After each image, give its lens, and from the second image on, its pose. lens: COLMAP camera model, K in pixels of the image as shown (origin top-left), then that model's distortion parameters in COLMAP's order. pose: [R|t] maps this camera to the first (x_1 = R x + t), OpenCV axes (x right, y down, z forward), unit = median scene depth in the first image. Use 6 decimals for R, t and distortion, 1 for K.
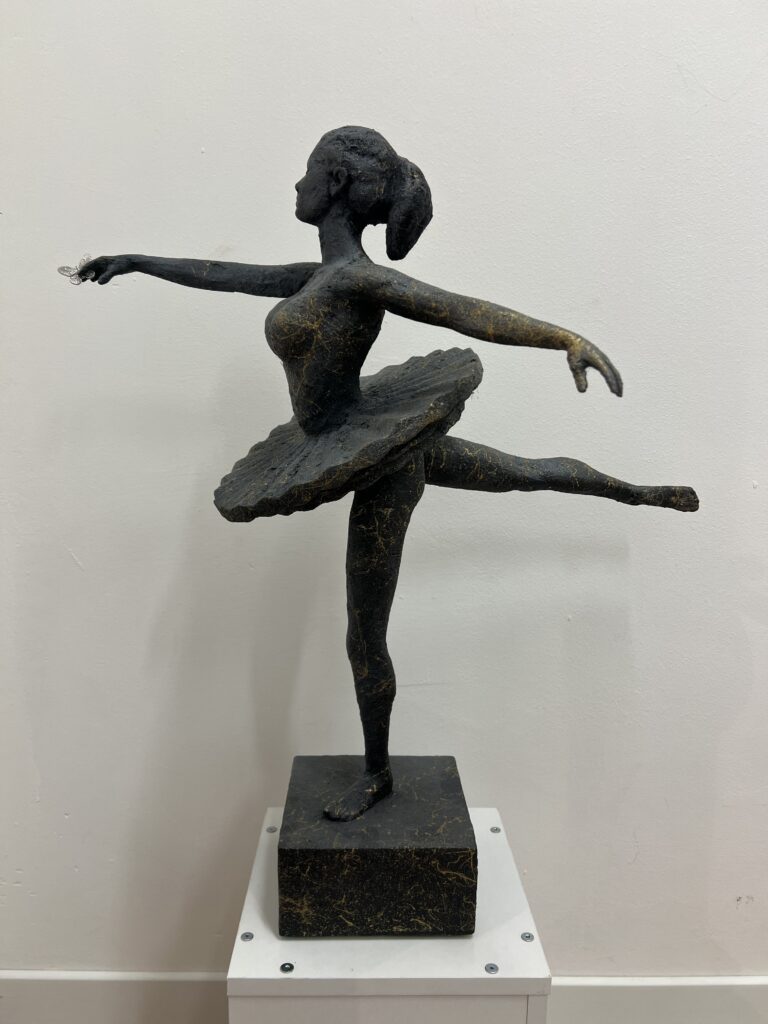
lens RADIAL K [[775.2, 0, 384.0], [0, 775.2, 512.0], [0, 0, 1]] dist [0.037773, -0.045955]
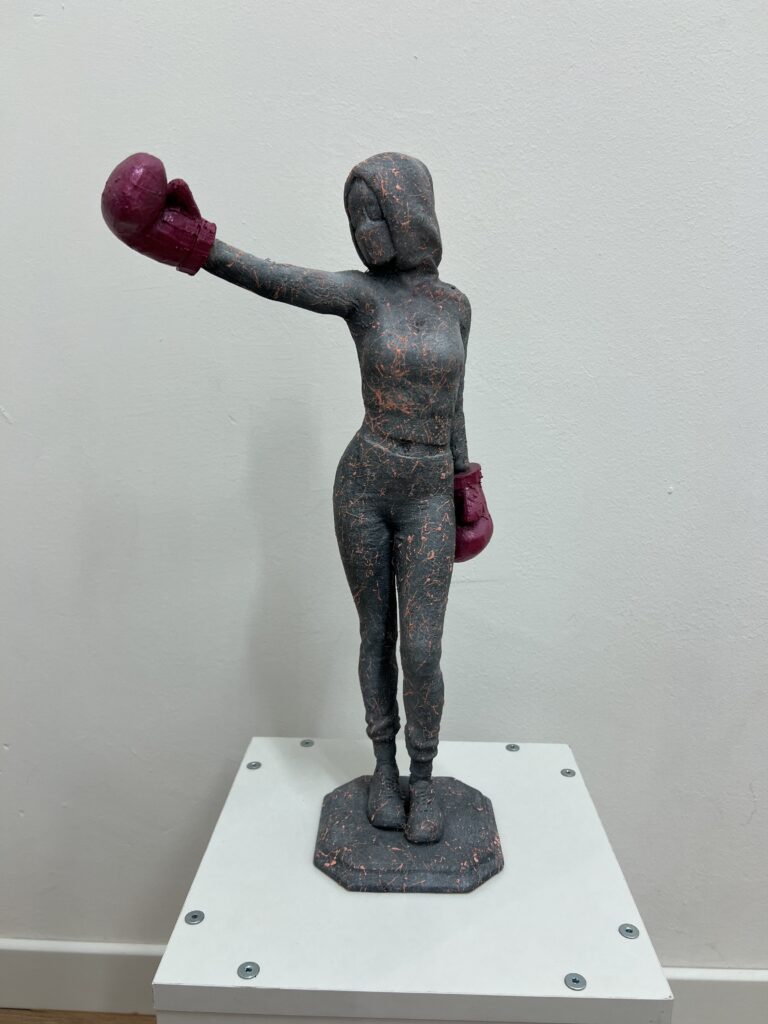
lens RADIAL K [[780.0, 0, 384.0], [0, 780.0, 512.0], [0, 0, 1]] dist [0.034732, -0.049302]
pose [[0.998476, 0.002110, -0.055154, 0.014578], [0.000581, 0.998813, 0.048716, 0.133057], [0.055191, -0.048673, 0.997289, 0.285541]]
